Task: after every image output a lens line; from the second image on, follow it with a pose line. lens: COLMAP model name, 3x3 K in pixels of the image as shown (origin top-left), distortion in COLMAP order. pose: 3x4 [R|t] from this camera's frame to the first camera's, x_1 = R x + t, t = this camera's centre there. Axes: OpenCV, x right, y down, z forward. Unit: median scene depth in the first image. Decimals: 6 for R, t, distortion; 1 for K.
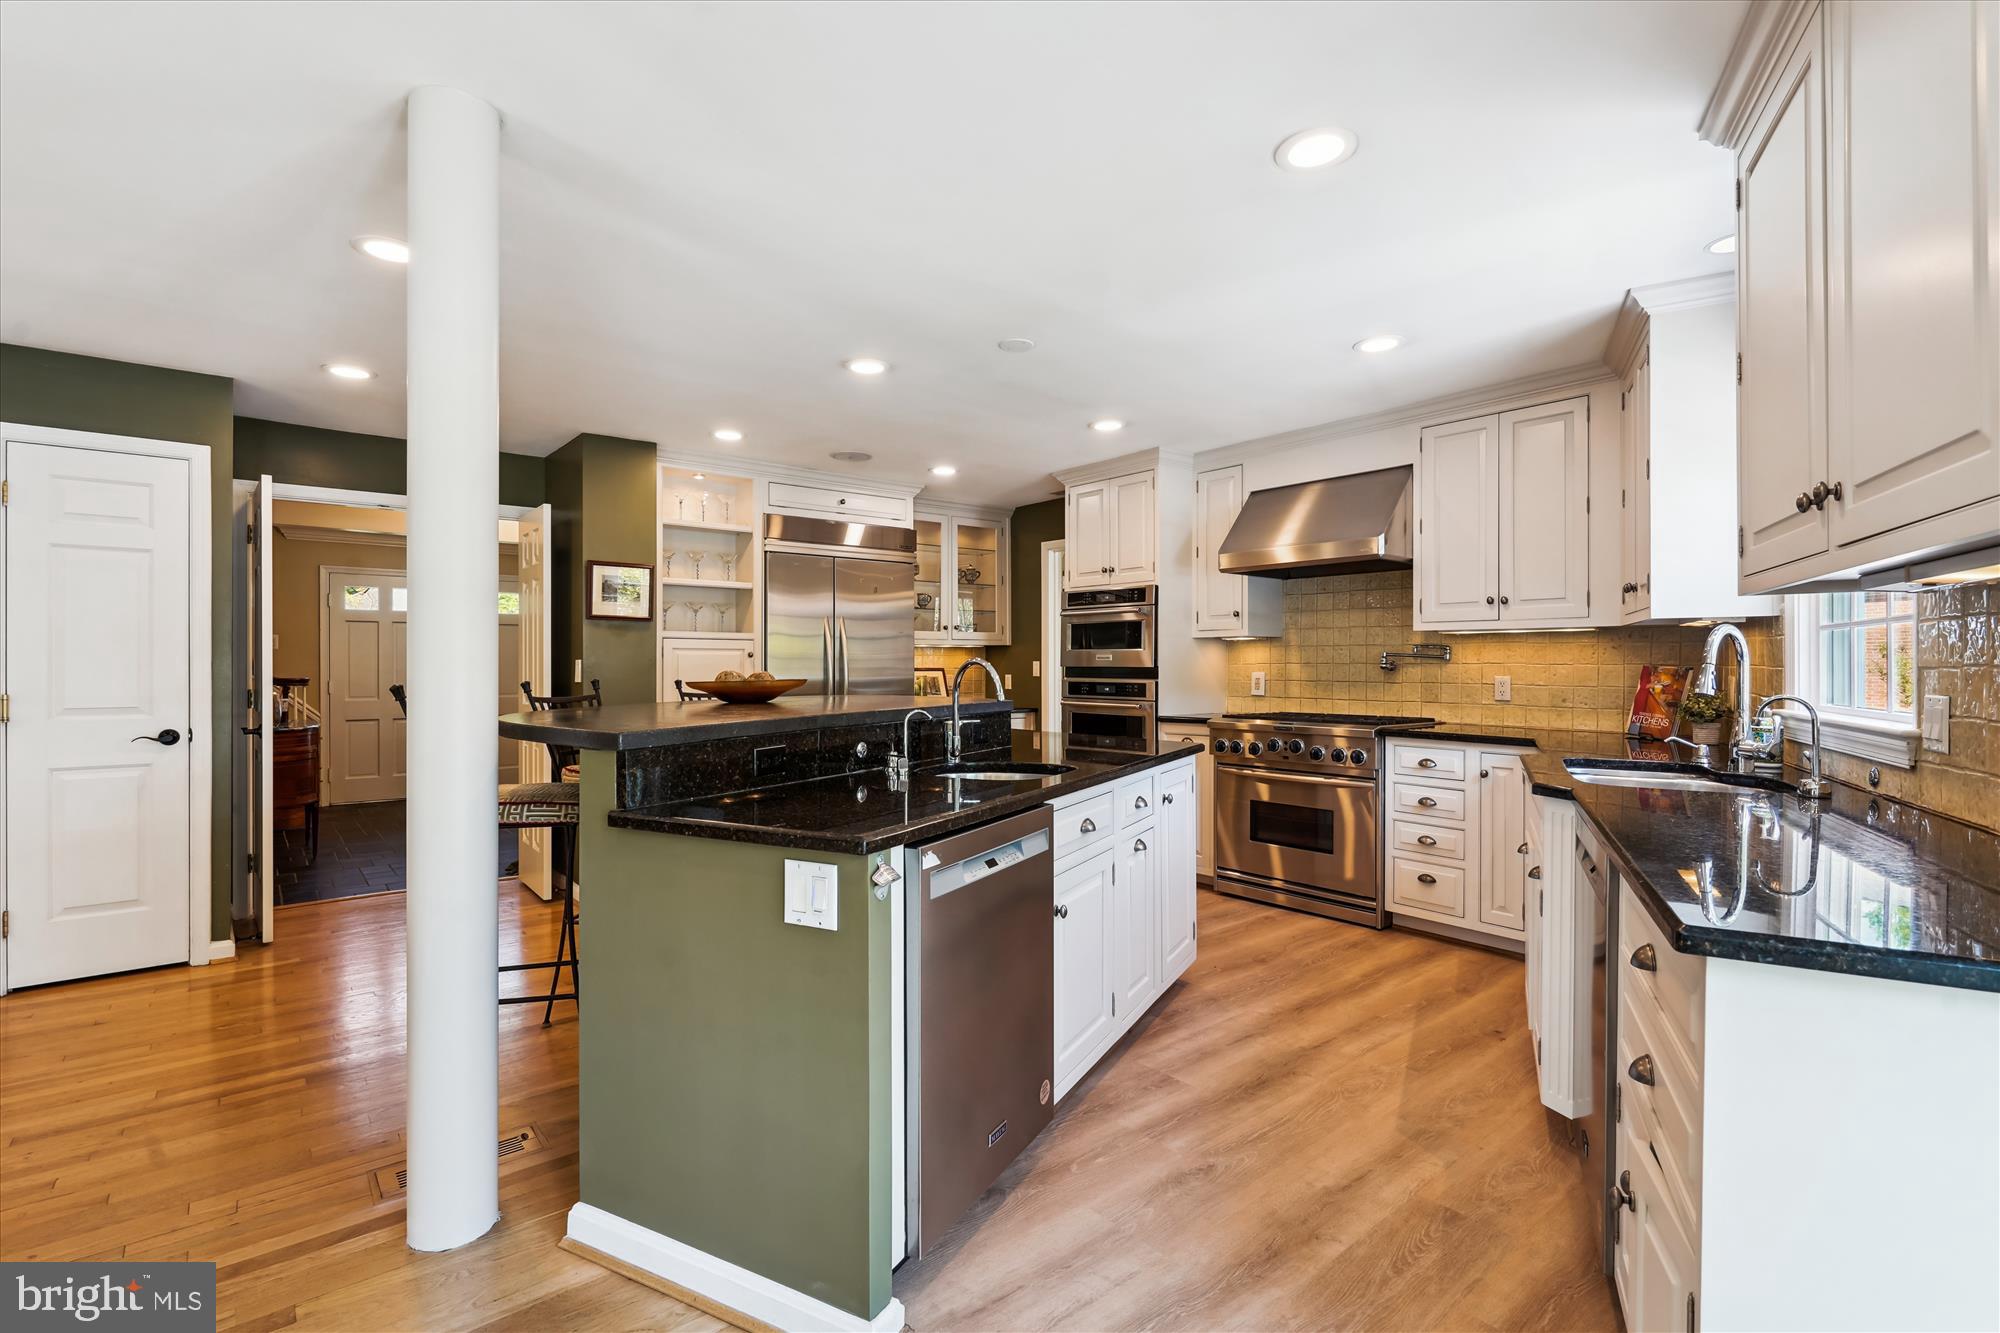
lens RADIAL K [[913.8, 0, 1000.6], [0, 913.8, 653.9], [0, 0, 1]] dist [-0.002761, 0.000491]
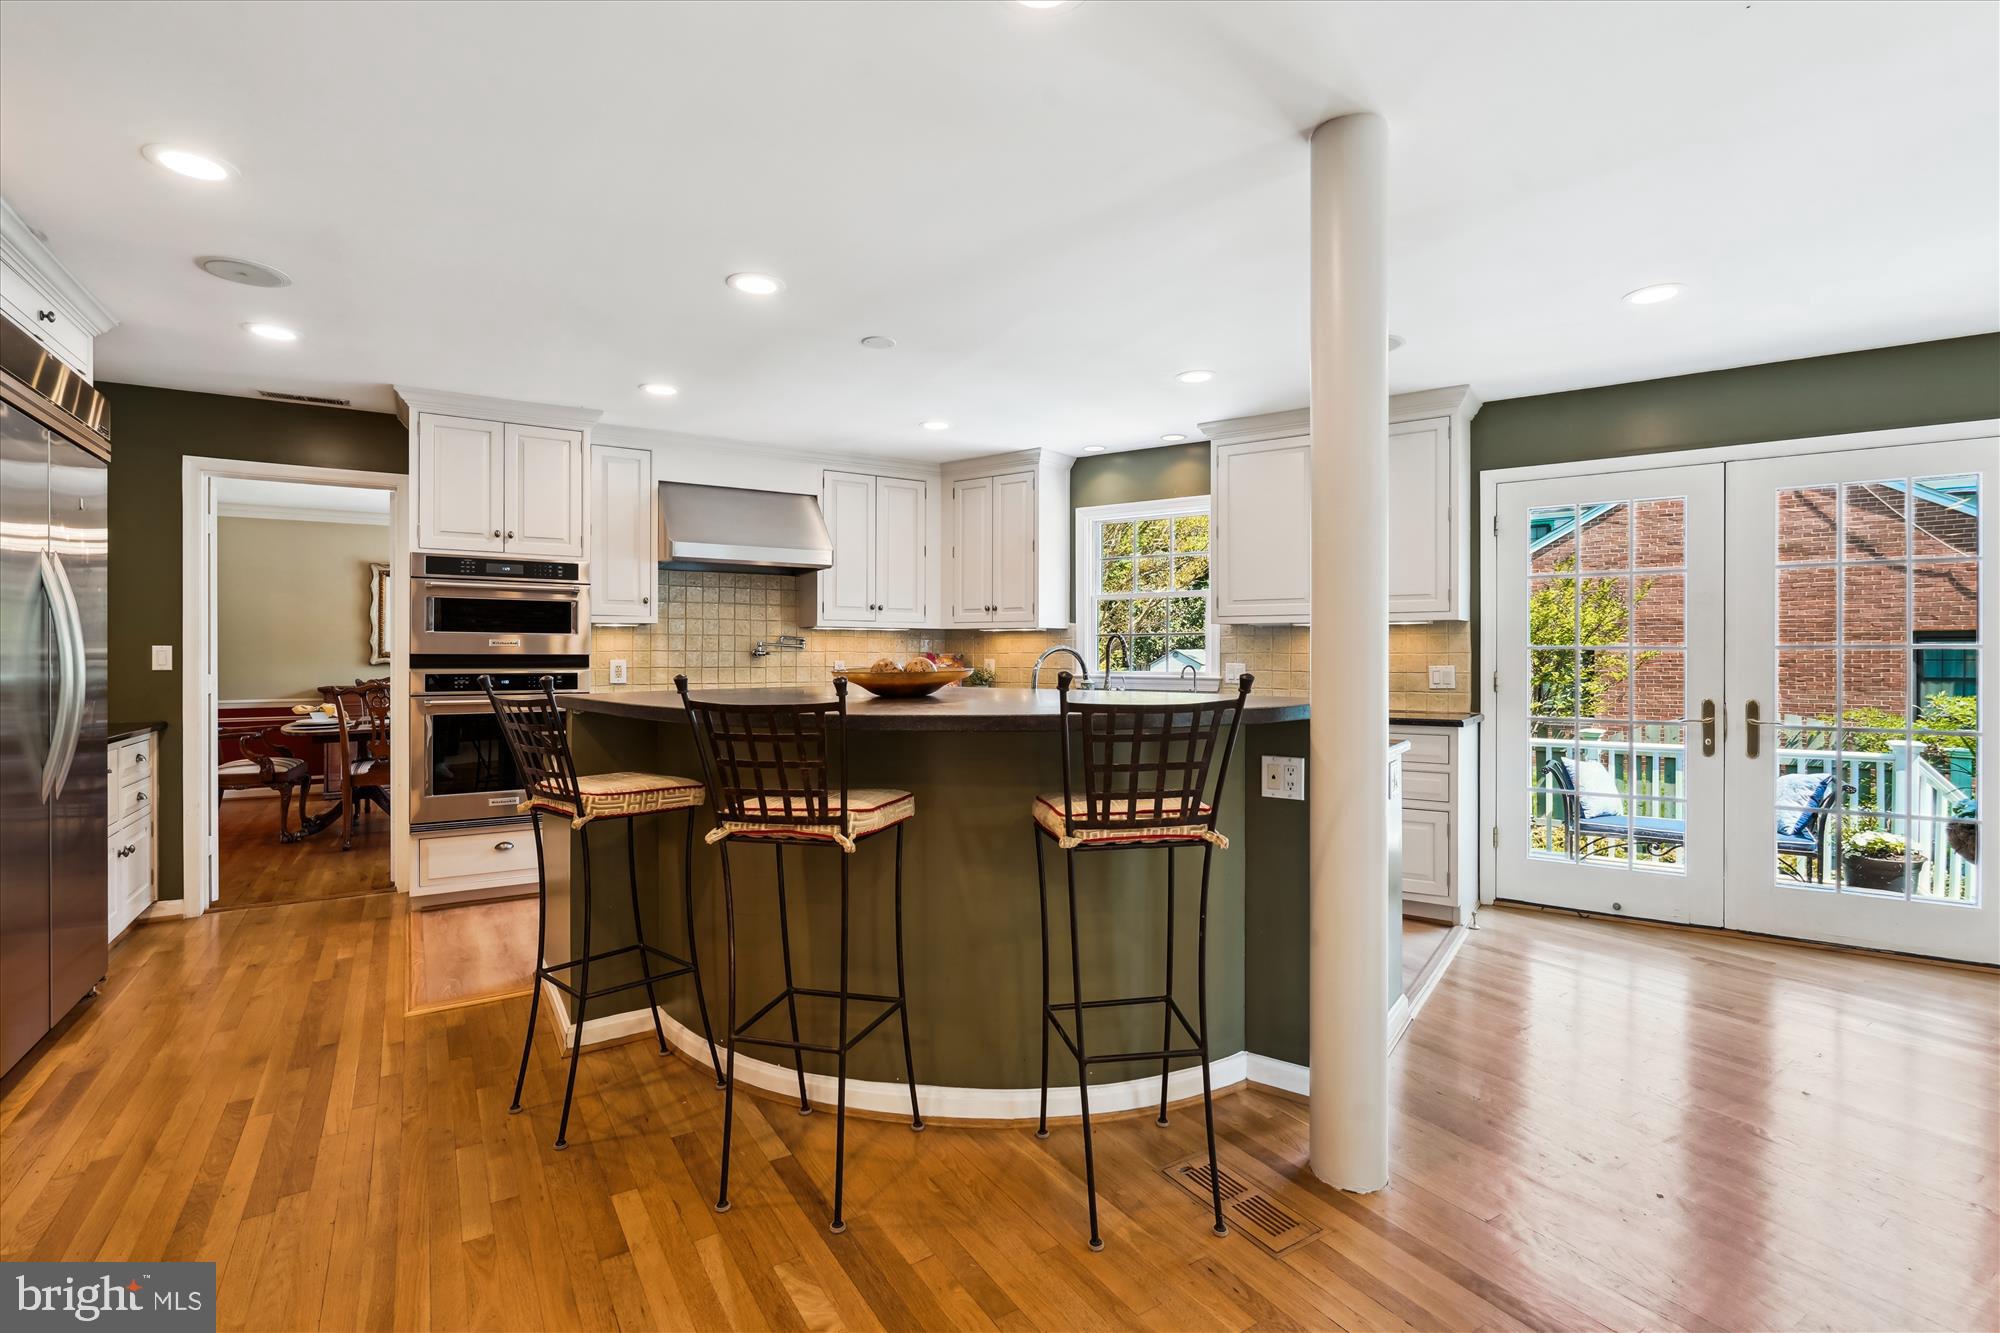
lens RADIAL K [[913.8, 0, 1000.6], [0, 913.8, 653.9], [0, 0, 1]] dist [-0.002761, 0.000491]
pose [[0.123189, -0.000452, 0.992383, -0.660470], [-0.012698, 0.999917, 0.002032, 0.006682], [-0.992302, -0.012851, 0.123173, 0.490525]]
